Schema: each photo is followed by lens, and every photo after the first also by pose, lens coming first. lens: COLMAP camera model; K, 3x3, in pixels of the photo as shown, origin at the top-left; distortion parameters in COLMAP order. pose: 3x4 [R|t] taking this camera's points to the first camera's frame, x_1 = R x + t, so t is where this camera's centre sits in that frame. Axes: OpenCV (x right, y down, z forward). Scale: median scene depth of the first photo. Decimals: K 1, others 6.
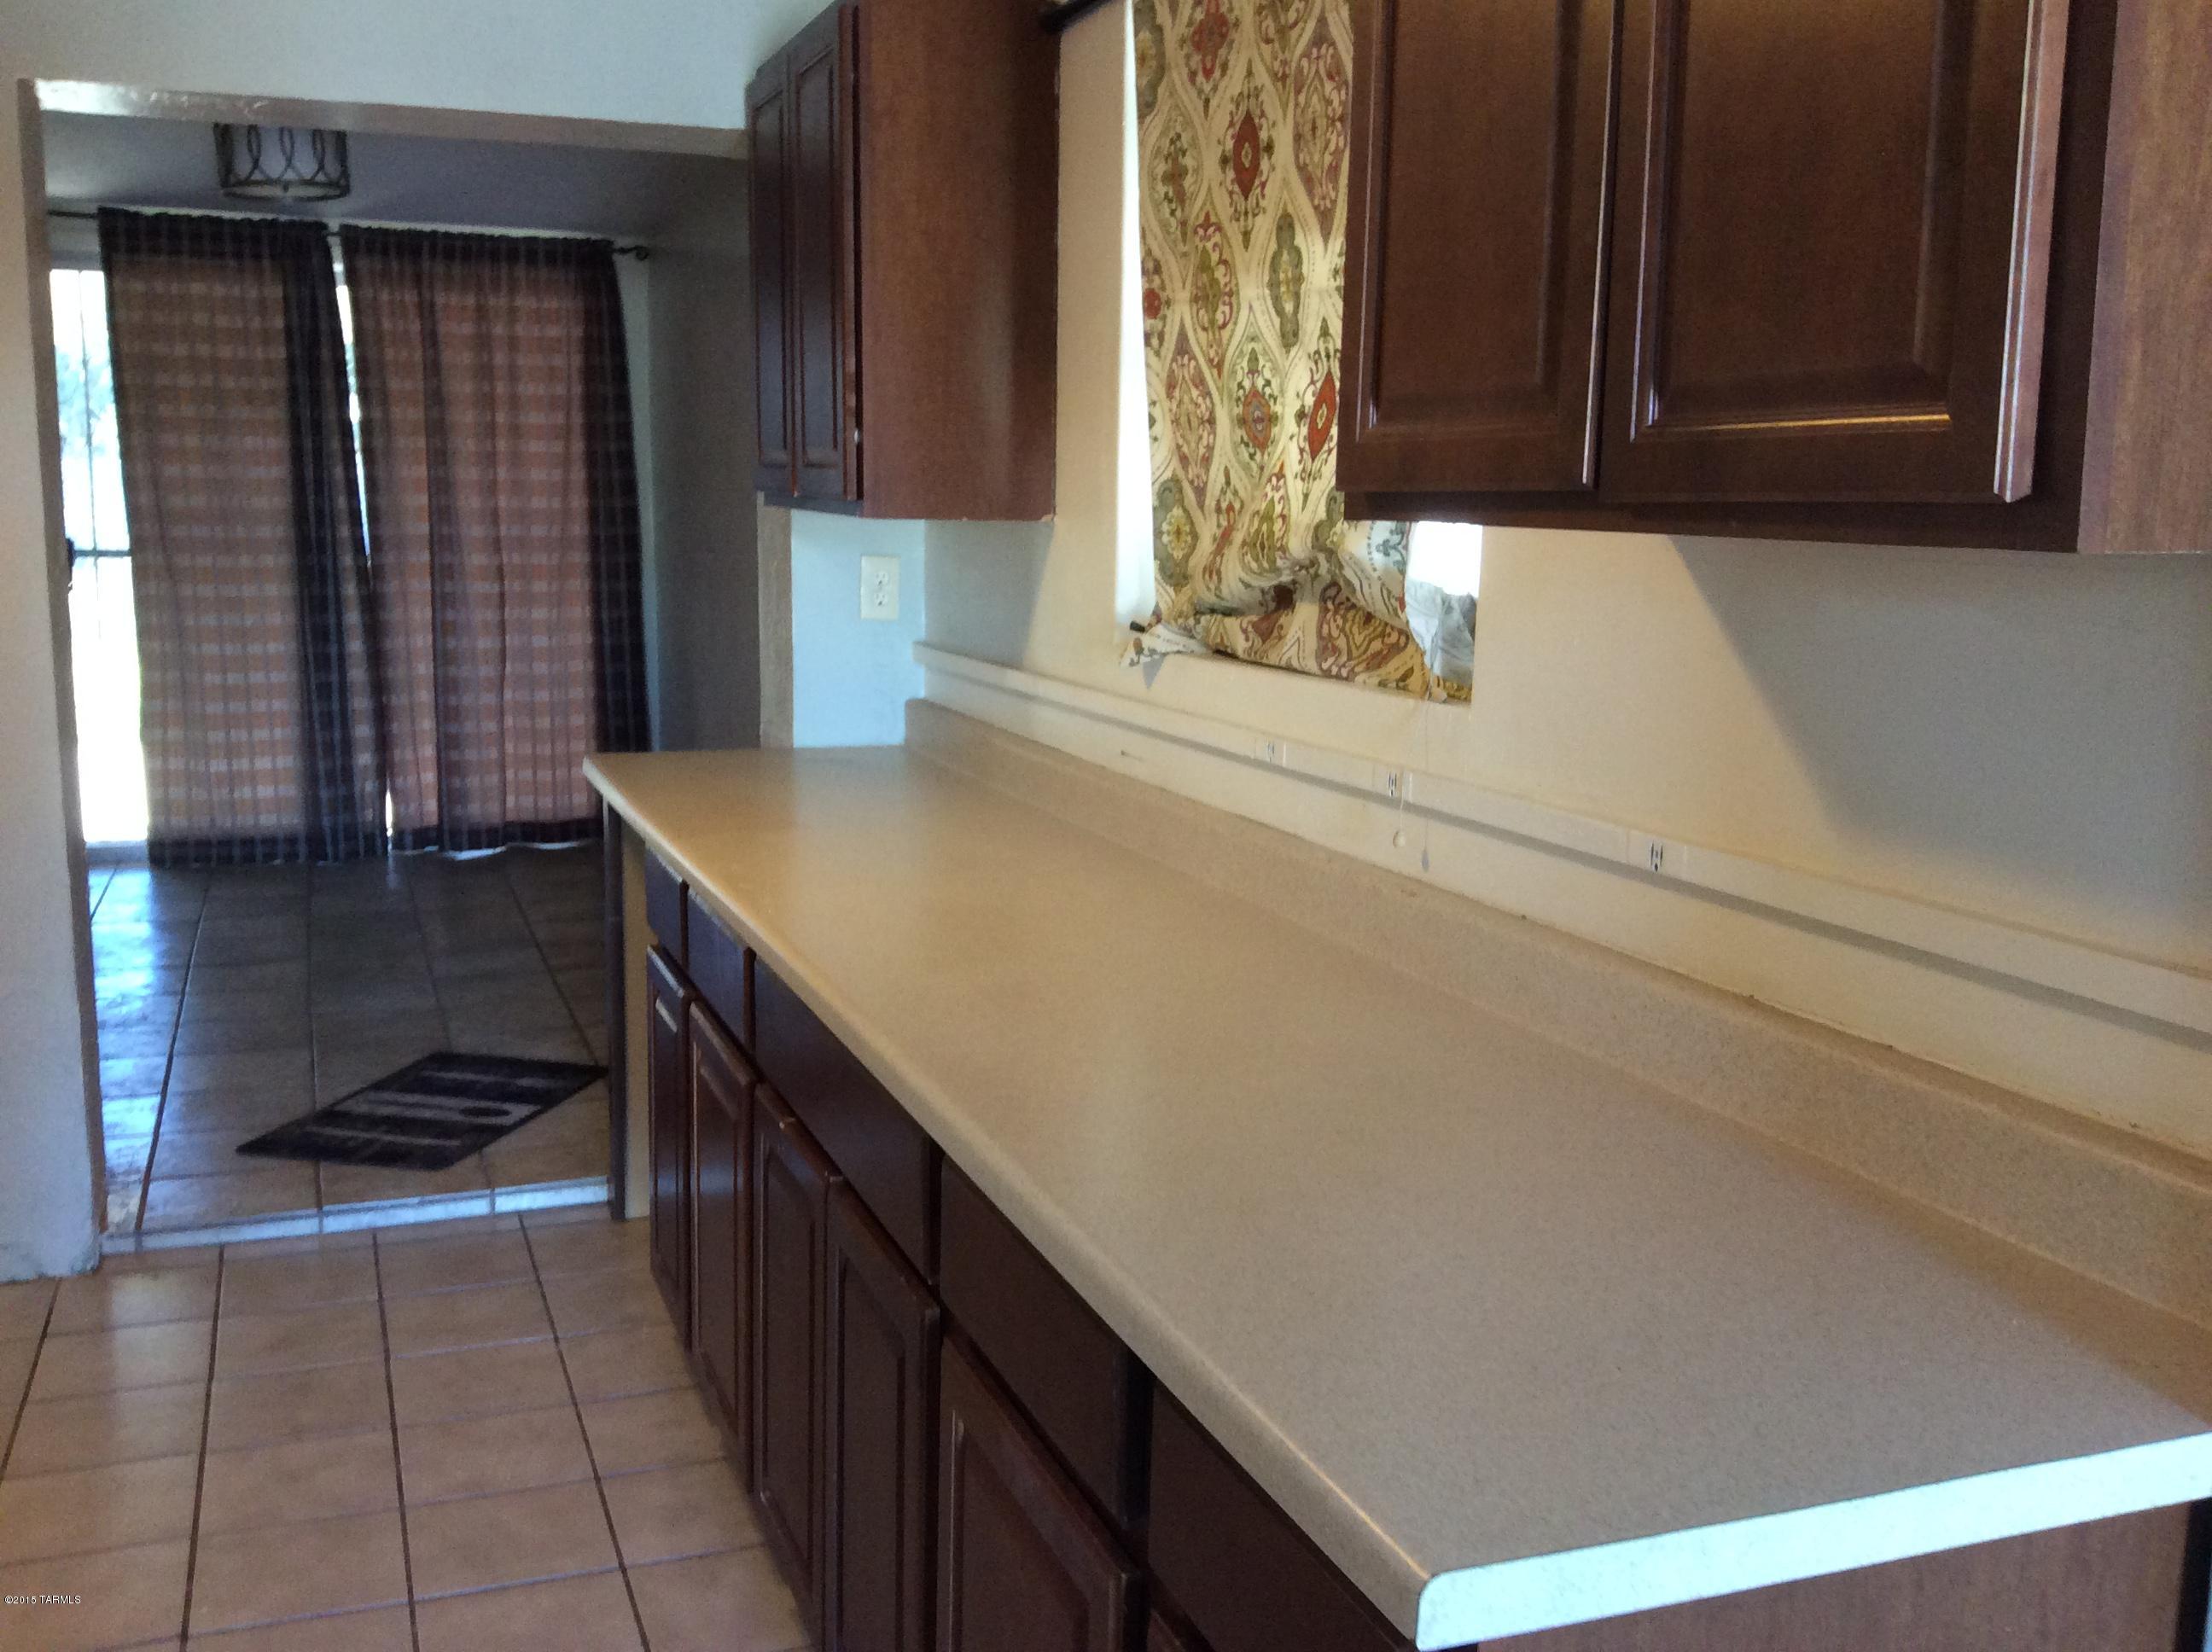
lens RADIAL K [[2043.3, 0, 1077.6], [0, 2043.3, 845.3], [0, 0, 1]] dist [0.189582, -0.371742]
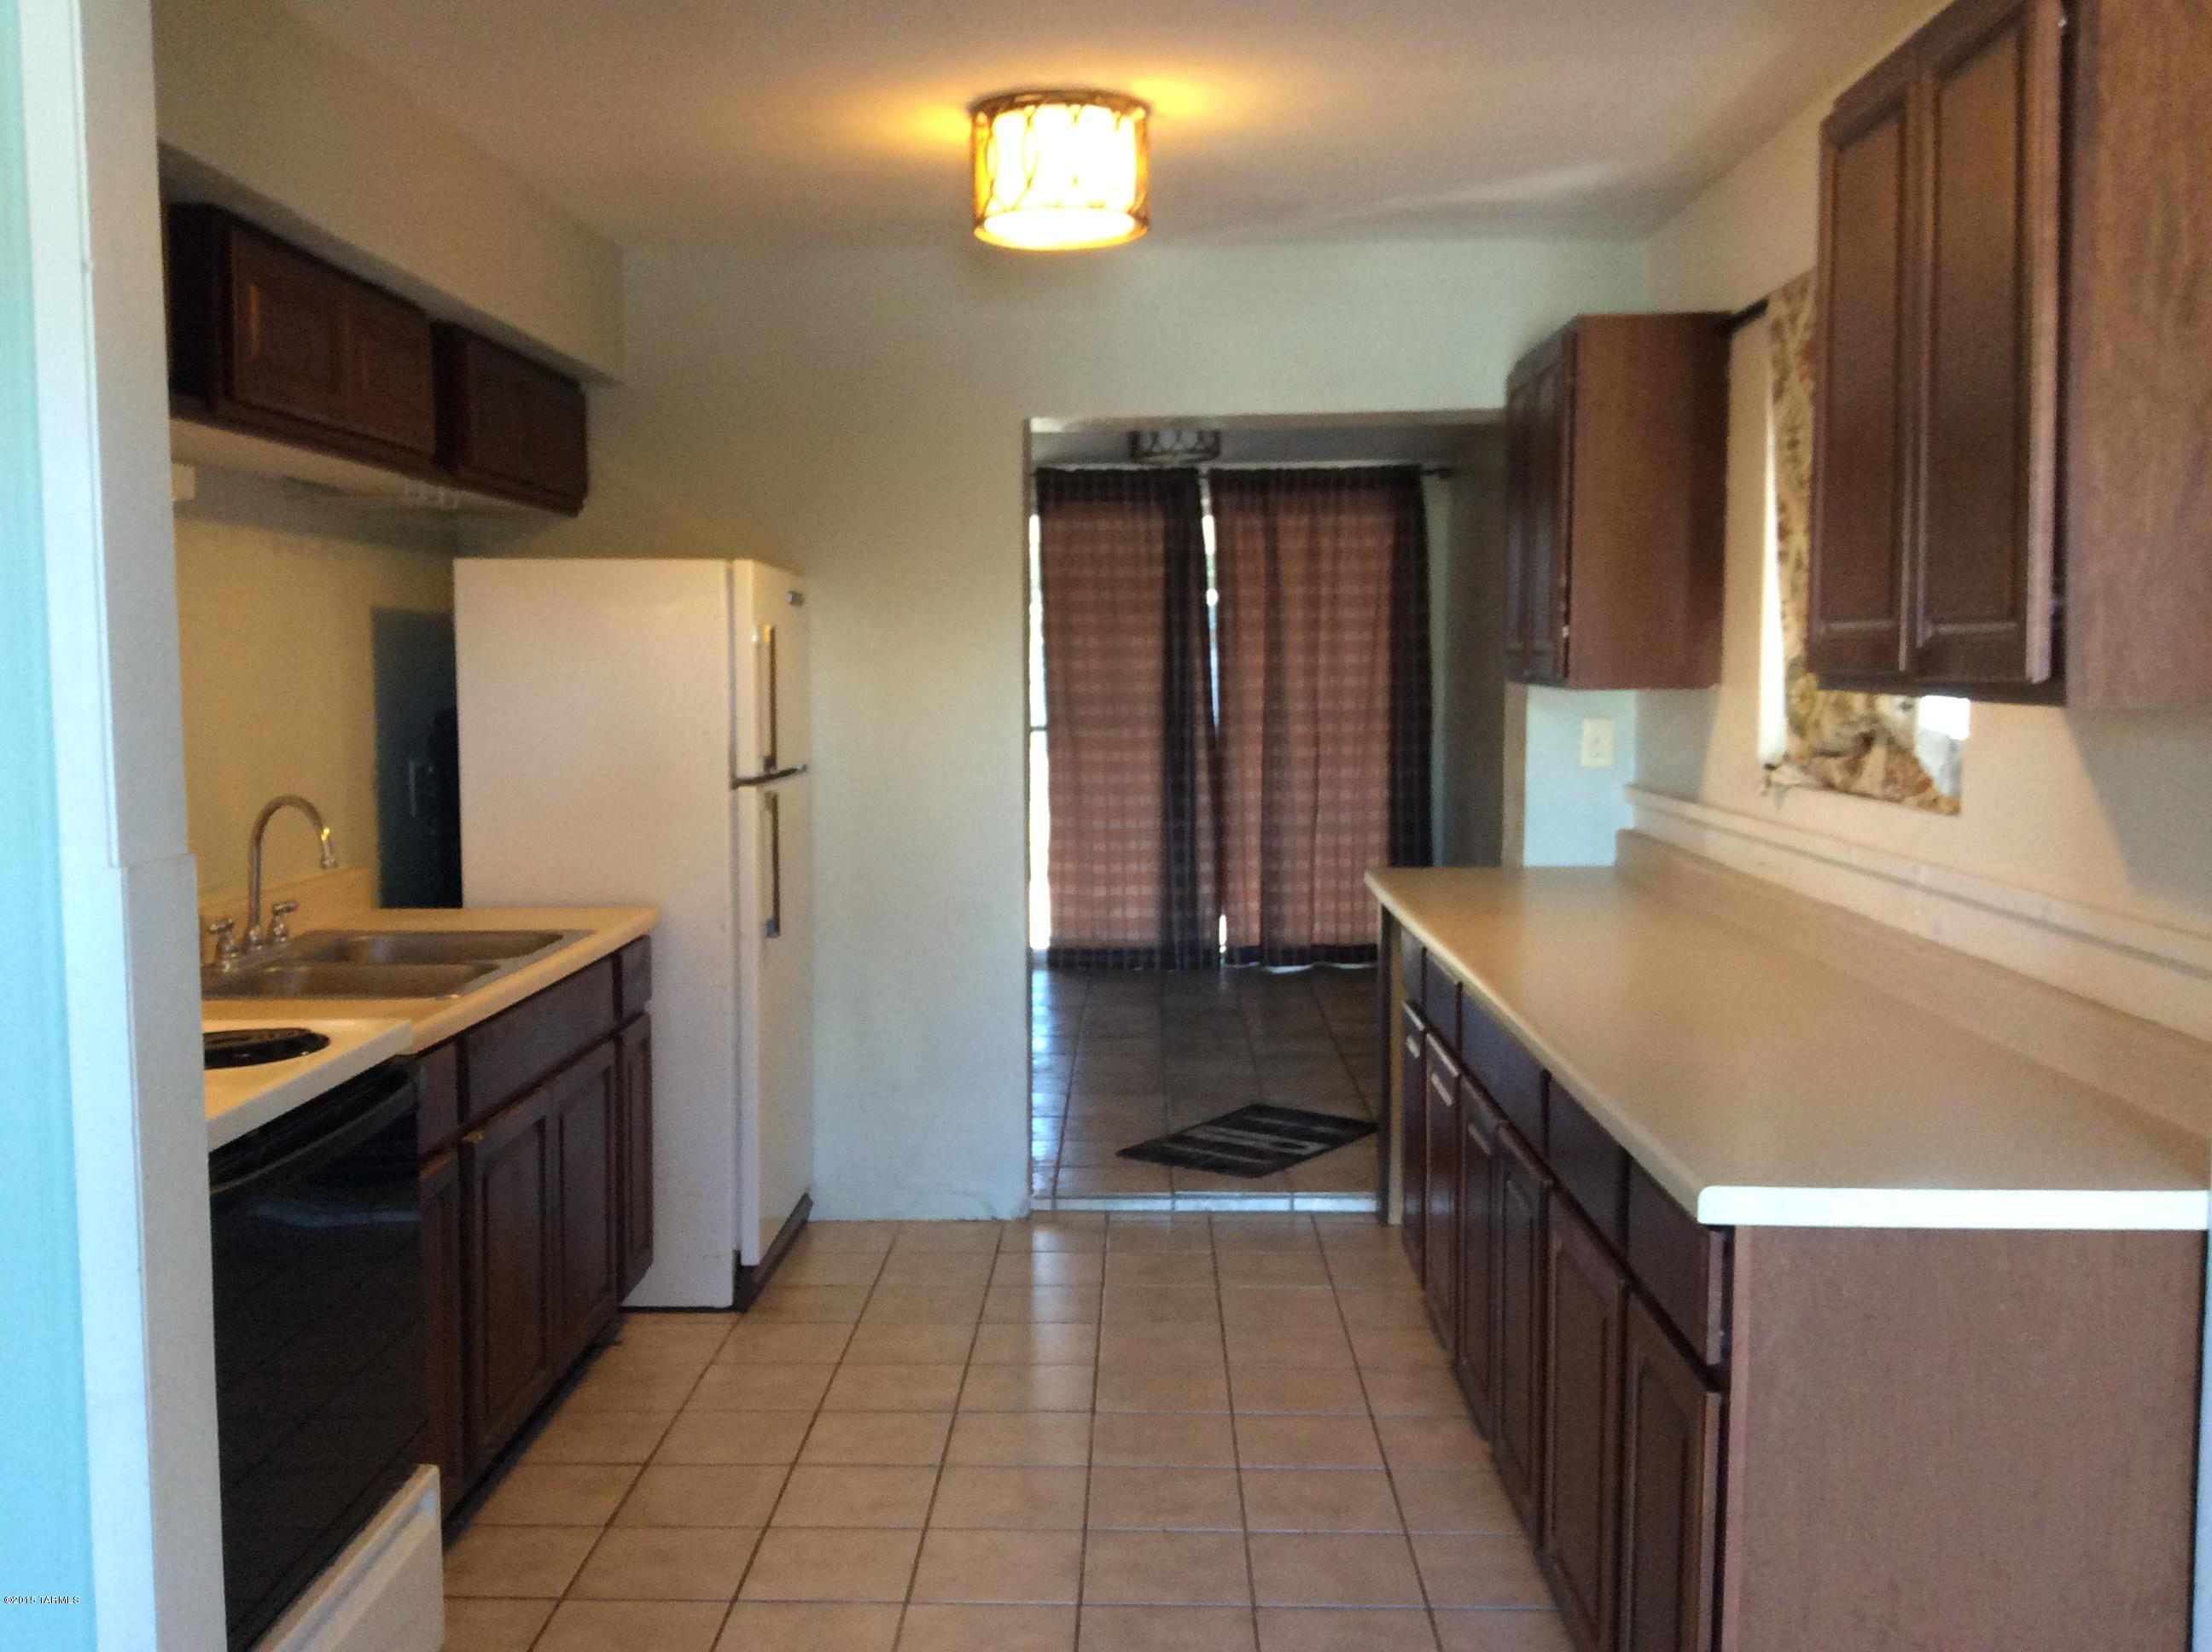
lens RADIAL K [[2043.3, 0, 1077.6], [0, 2043.3, 845.3], [0, 0, 1]] dist [0.189582, -0.371742]
pose [[0.925548, 0.014168, -0.378364, 0.051254], [-0.044891, 0.996357, -0.072503, 0.025690], [0.375959, 0.084090, 0.922813, -0.169798]]
